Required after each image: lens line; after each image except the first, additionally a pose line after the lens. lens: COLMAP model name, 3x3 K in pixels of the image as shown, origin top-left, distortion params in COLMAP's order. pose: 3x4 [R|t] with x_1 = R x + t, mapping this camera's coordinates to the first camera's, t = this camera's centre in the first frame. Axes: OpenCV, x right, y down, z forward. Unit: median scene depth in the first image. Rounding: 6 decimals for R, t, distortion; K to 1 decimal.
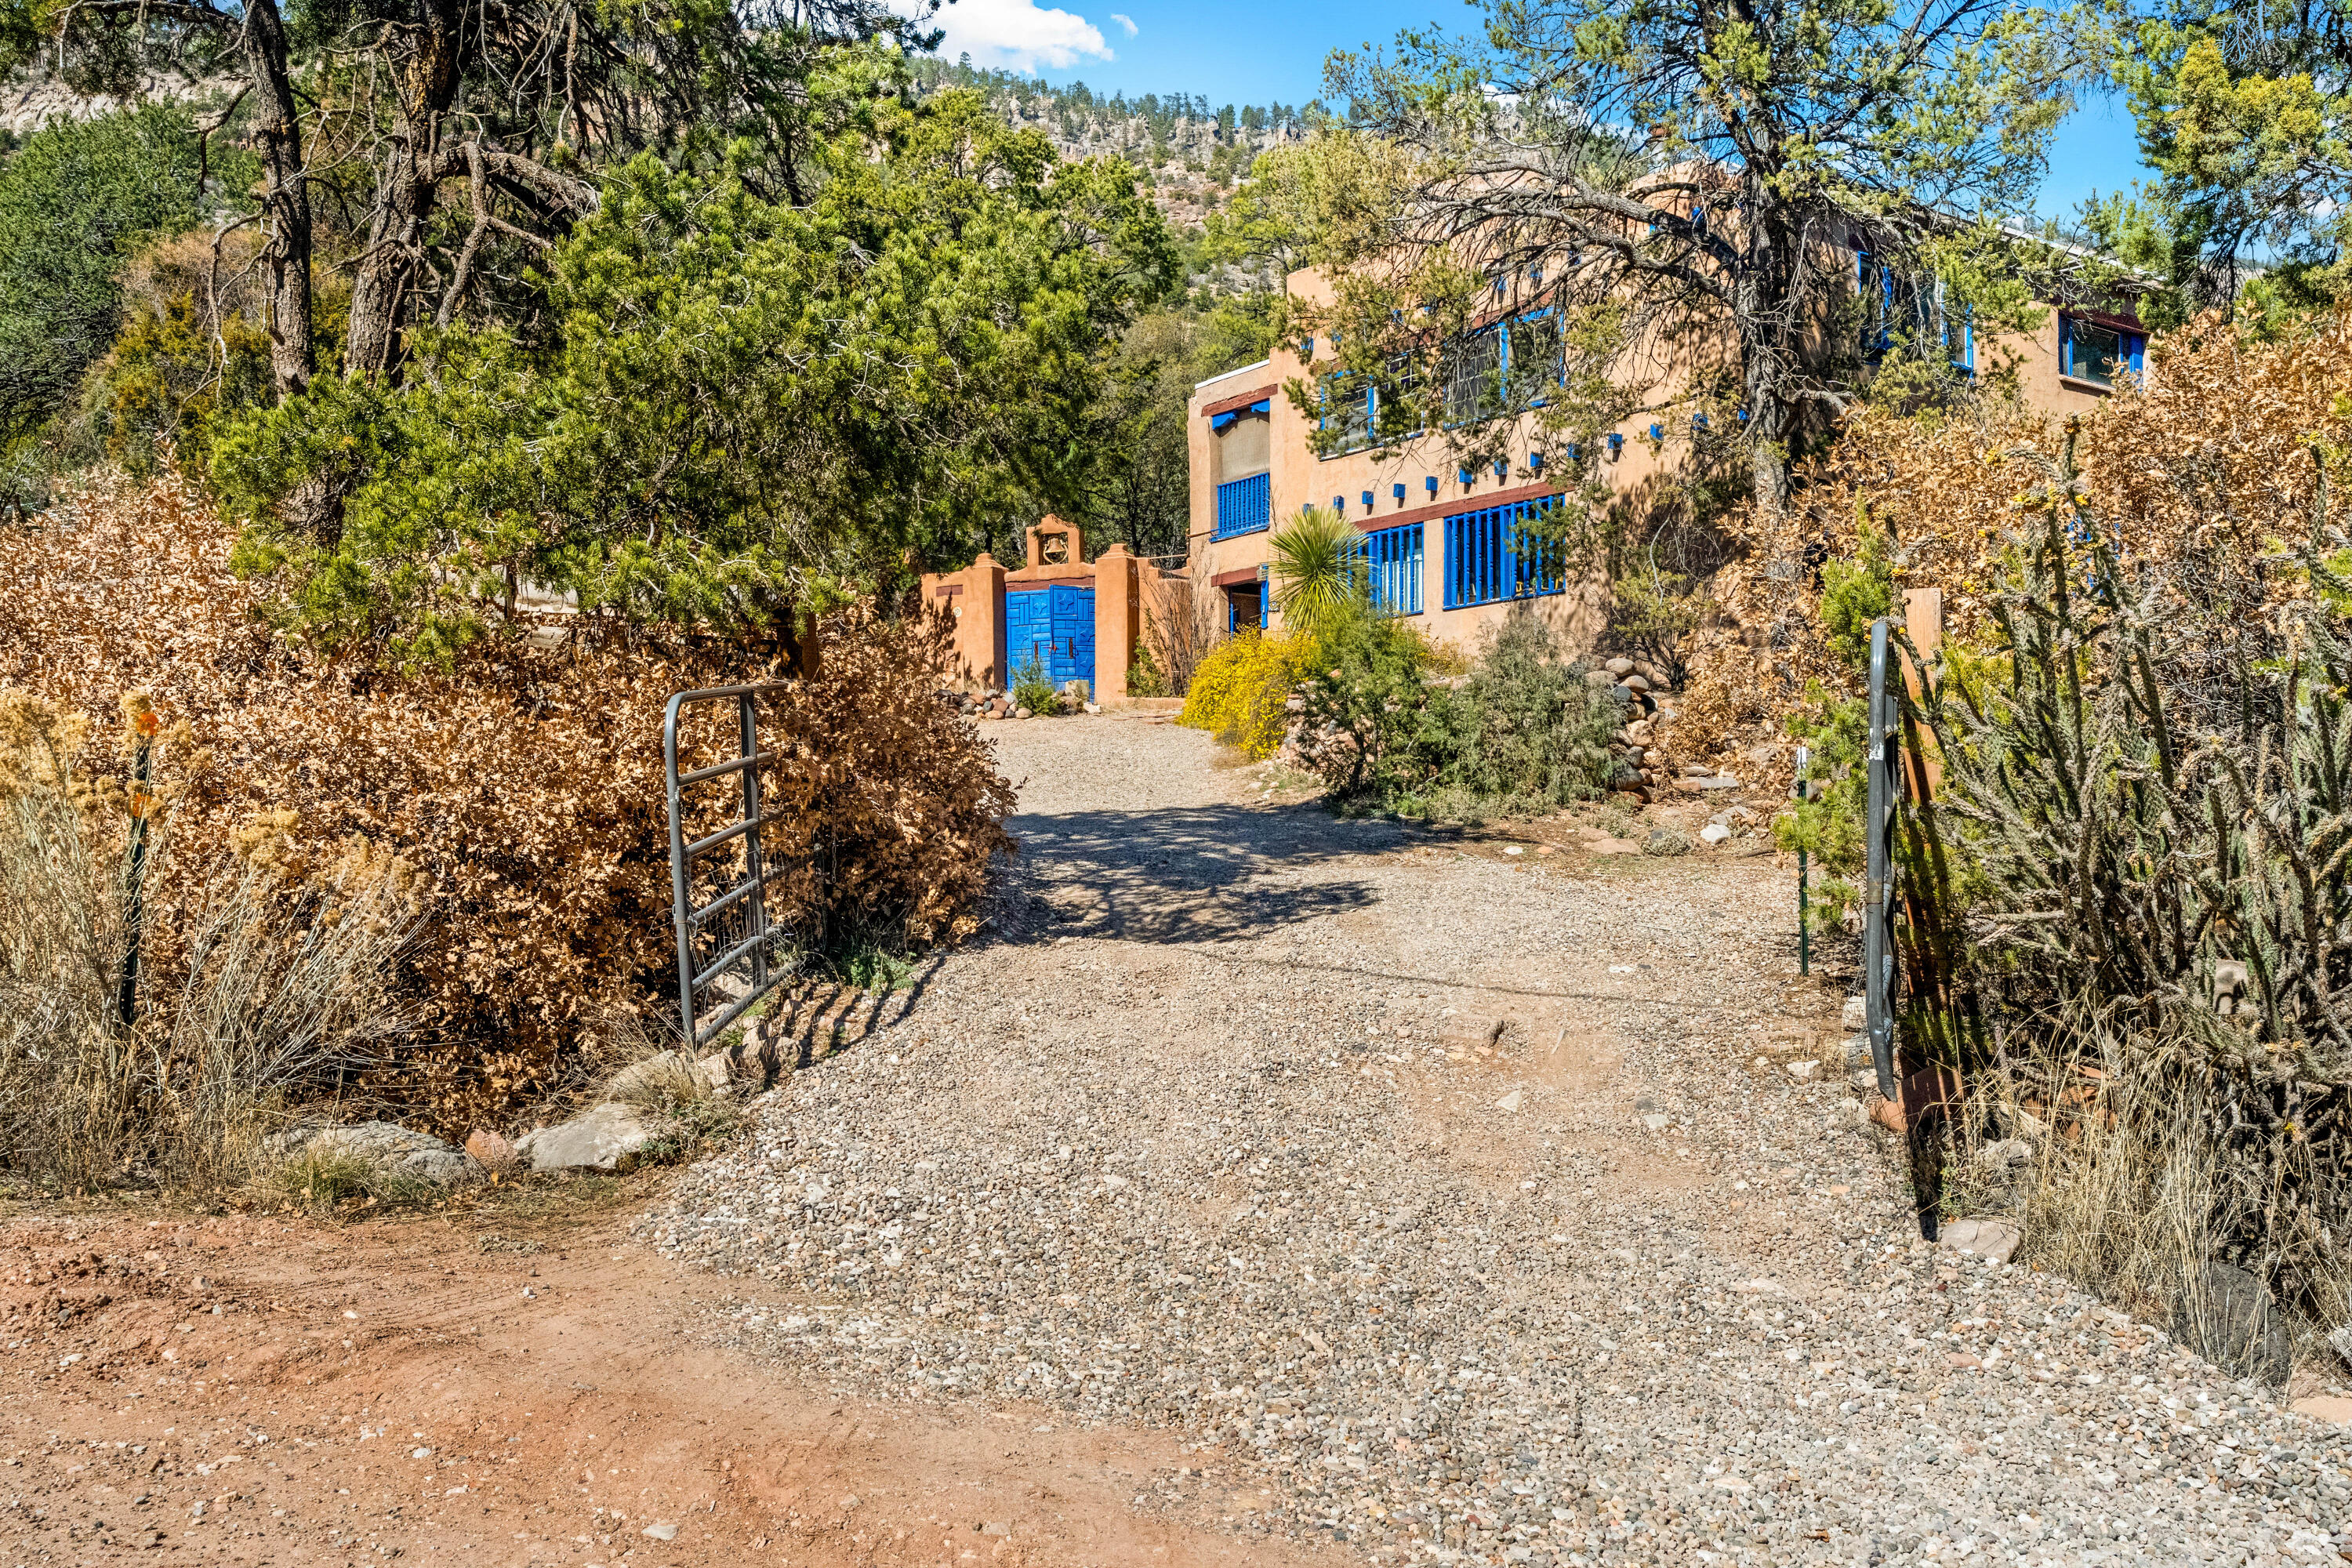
lens RADIAL K [[2029.0, 0, 1175.6], [0, 2029.0, 786.3], [0, 0, 1]] dist [-0.003768, 0.000161]
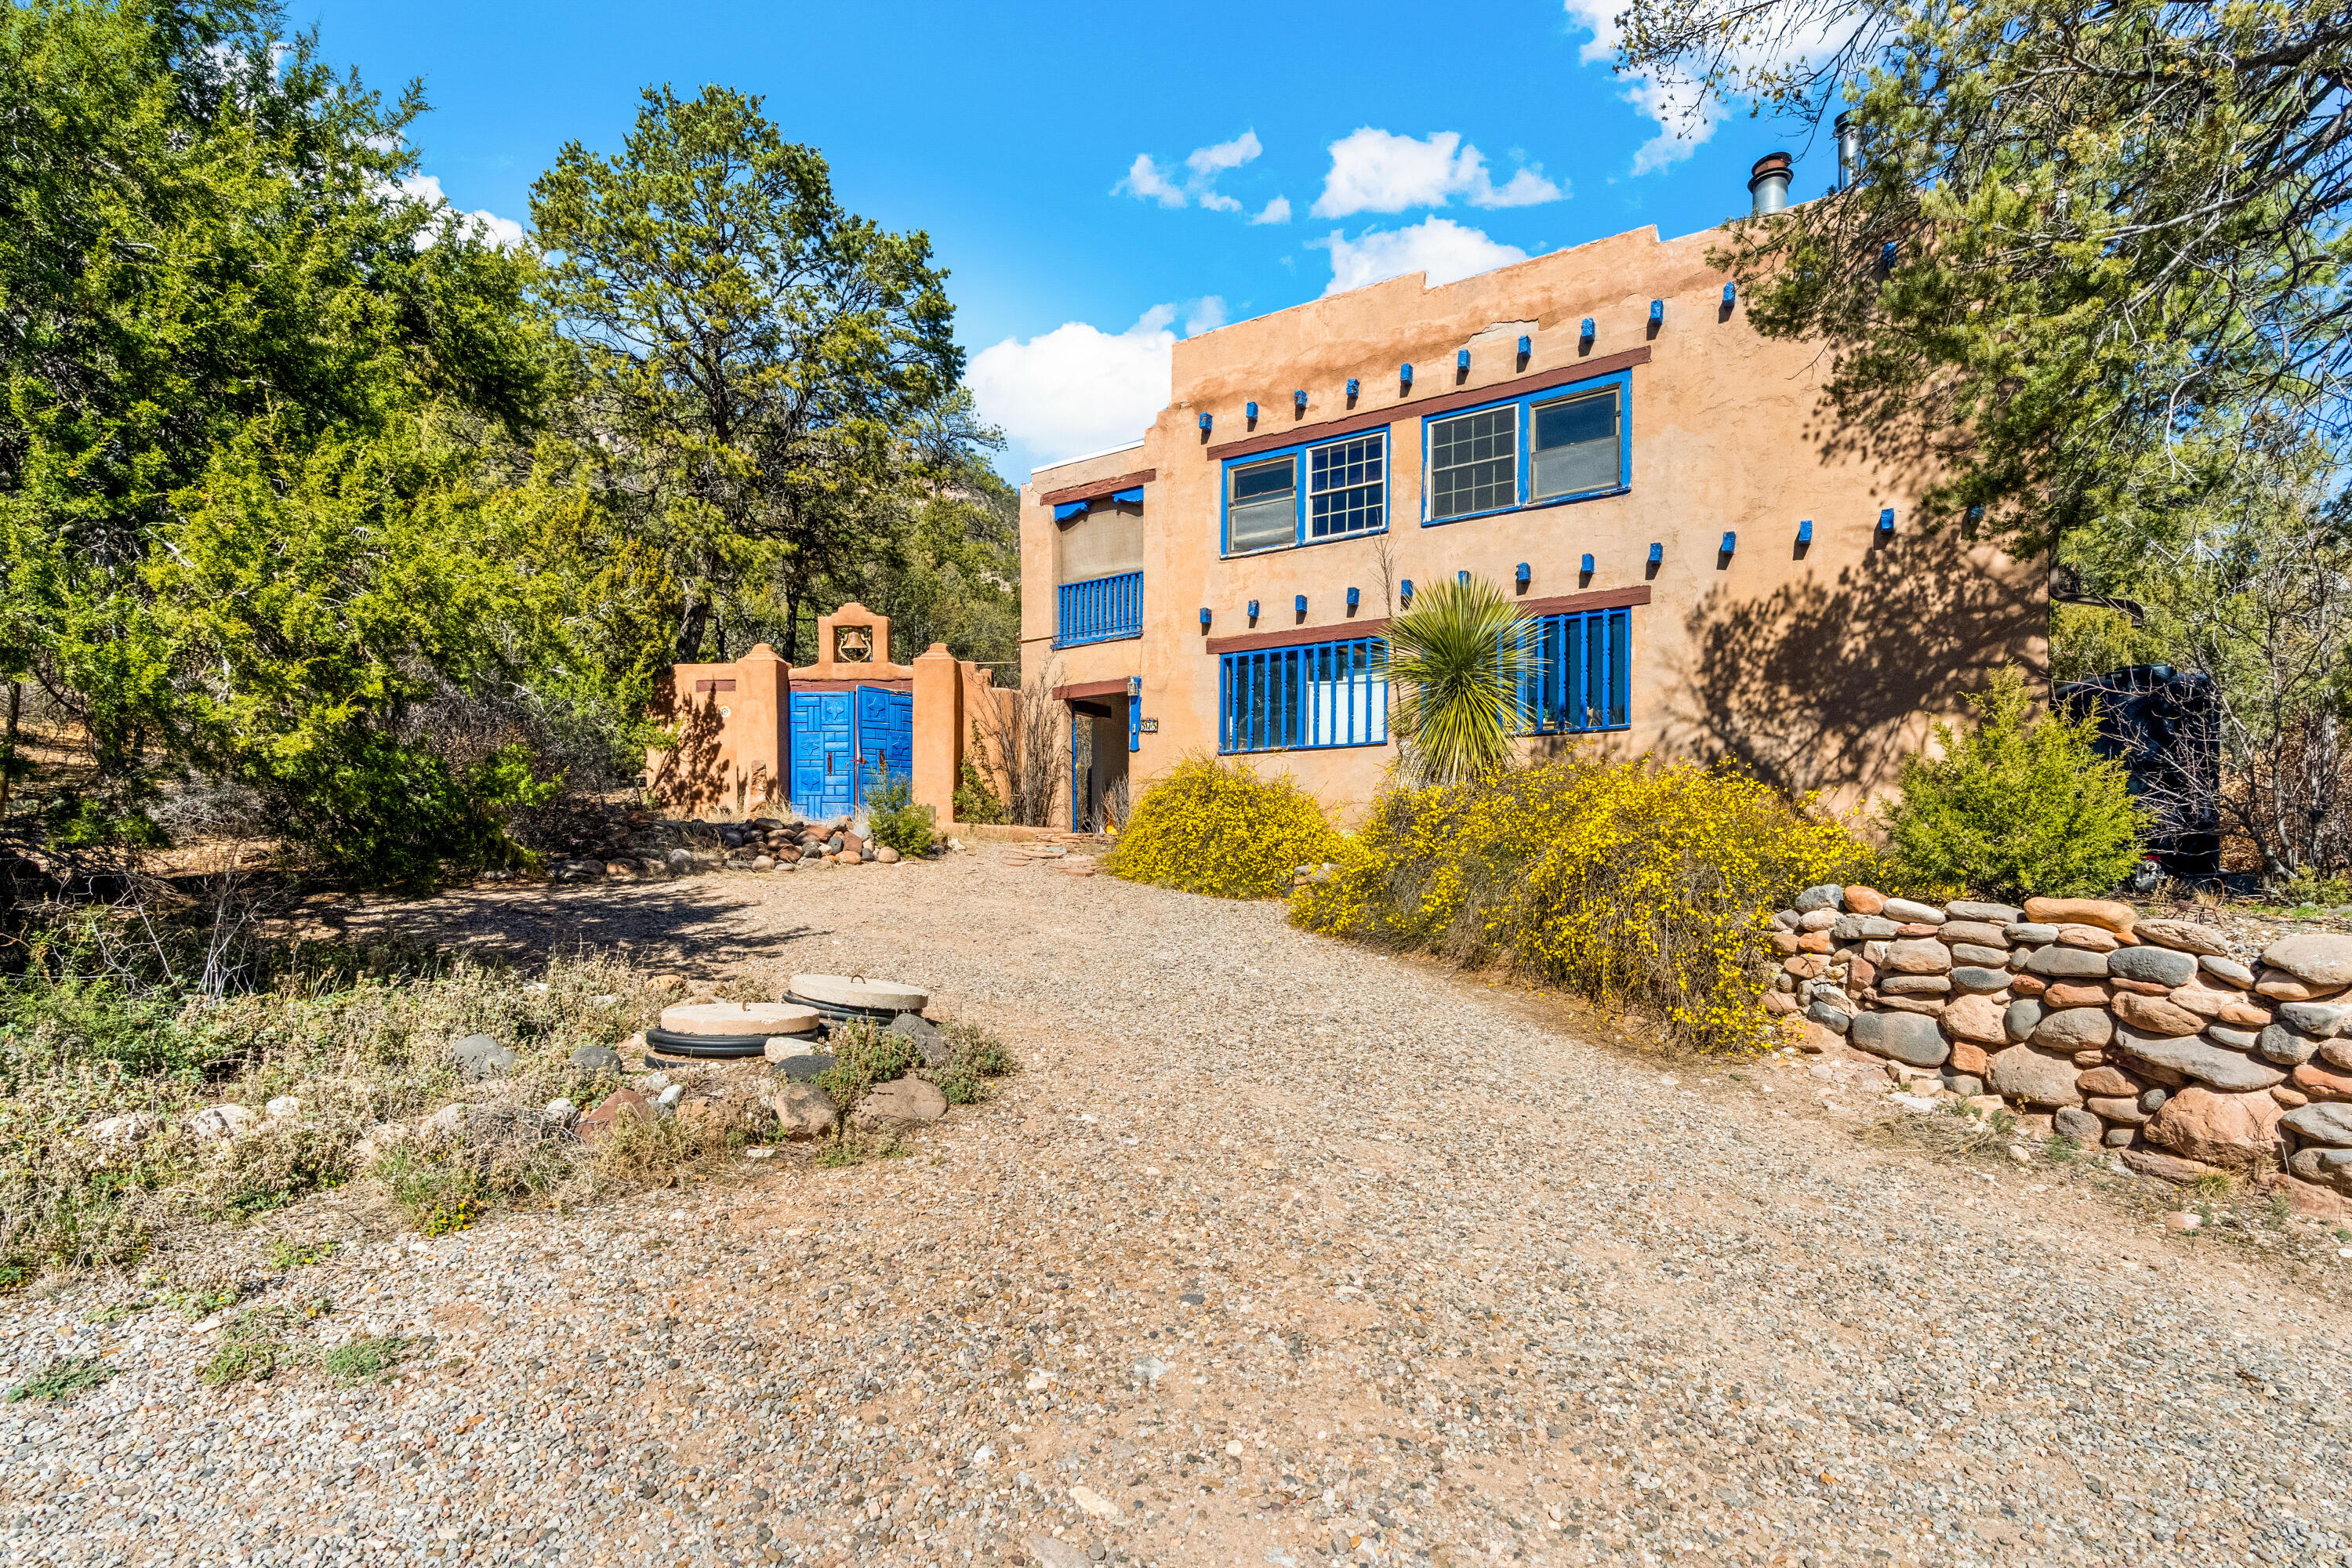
lens RADIAL K [[1079.2, 0, 1165.6], [0, 1079.2, 875.0], [0, 0, 1]] dist [0.001117, 0.000016]
pose [[0.921478, 0.004424, 0.388406, -0.117990], [-0.019908, 0.999159, 0.035850, -0.039531], [-0.387921, -0.040768, 0.920791, 0.537119]]
